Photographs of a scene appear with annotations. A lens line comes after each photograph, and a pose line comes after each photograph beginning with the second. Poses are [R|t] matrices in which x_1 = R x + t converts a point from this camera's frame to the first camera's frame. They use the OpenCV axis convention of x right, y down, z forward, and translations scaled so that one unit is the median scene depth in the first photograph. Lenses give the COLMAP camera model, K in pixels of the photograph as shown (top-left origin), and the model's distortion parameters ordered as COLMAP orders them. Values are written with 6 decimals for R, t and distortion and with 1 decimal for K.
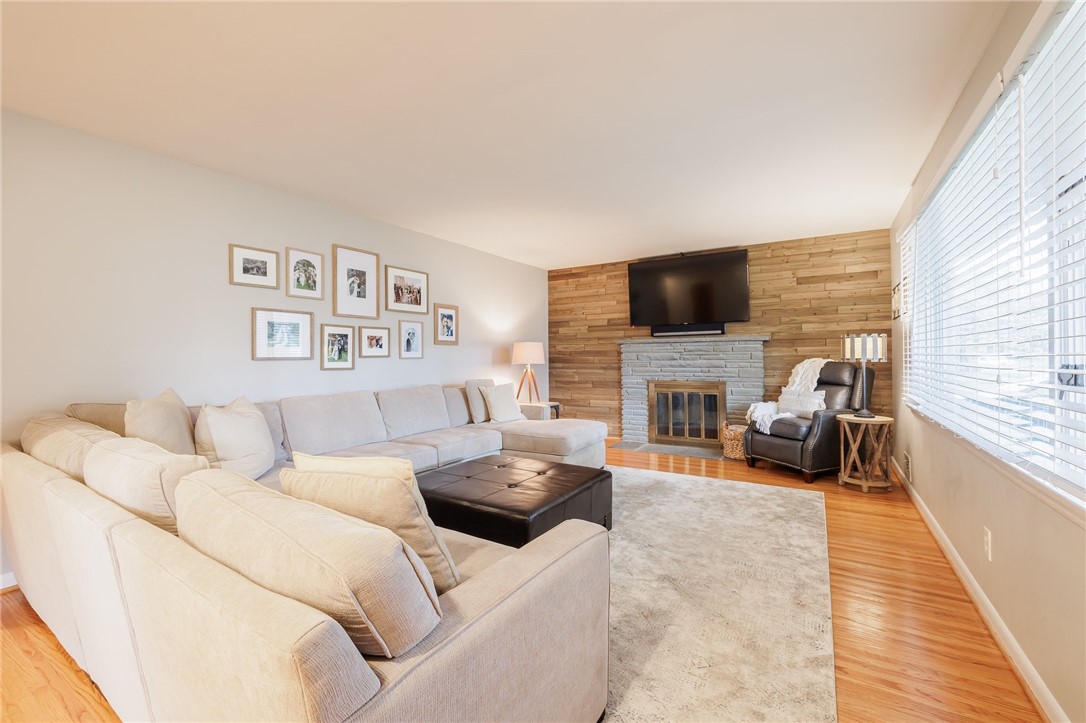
lens RADIAL K [[456.9, 0, 561.8], [0, 456.9, 345.6], [0, 0, 1]] dist [-0.000611, -0.000365]
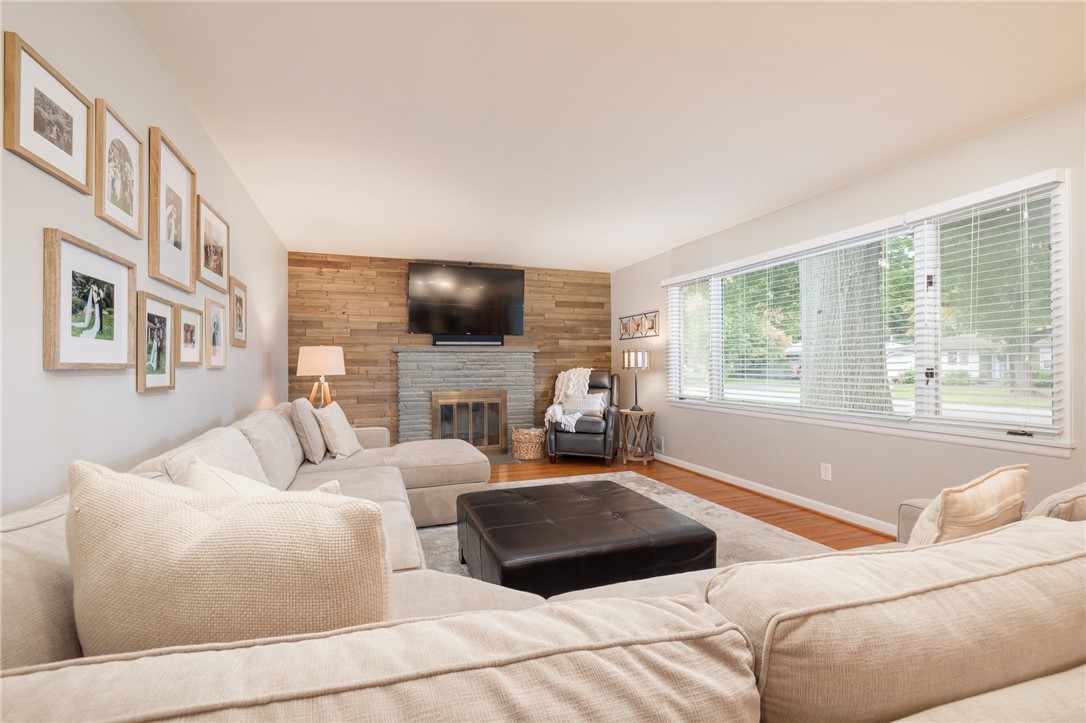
lens RADIAL K [[456.9, 0, 509.6], [0, 456.9, 349.3], [0, 0, 1]] dist [-0.000611, -0.000365]
pose [[0.645665, 0.030866, 0.762997, -0.477345], [-0.017049, 0.999516, -0.026007, 0.012472], [-0.763431, 0.003784, 0.645879, 0.315399]]
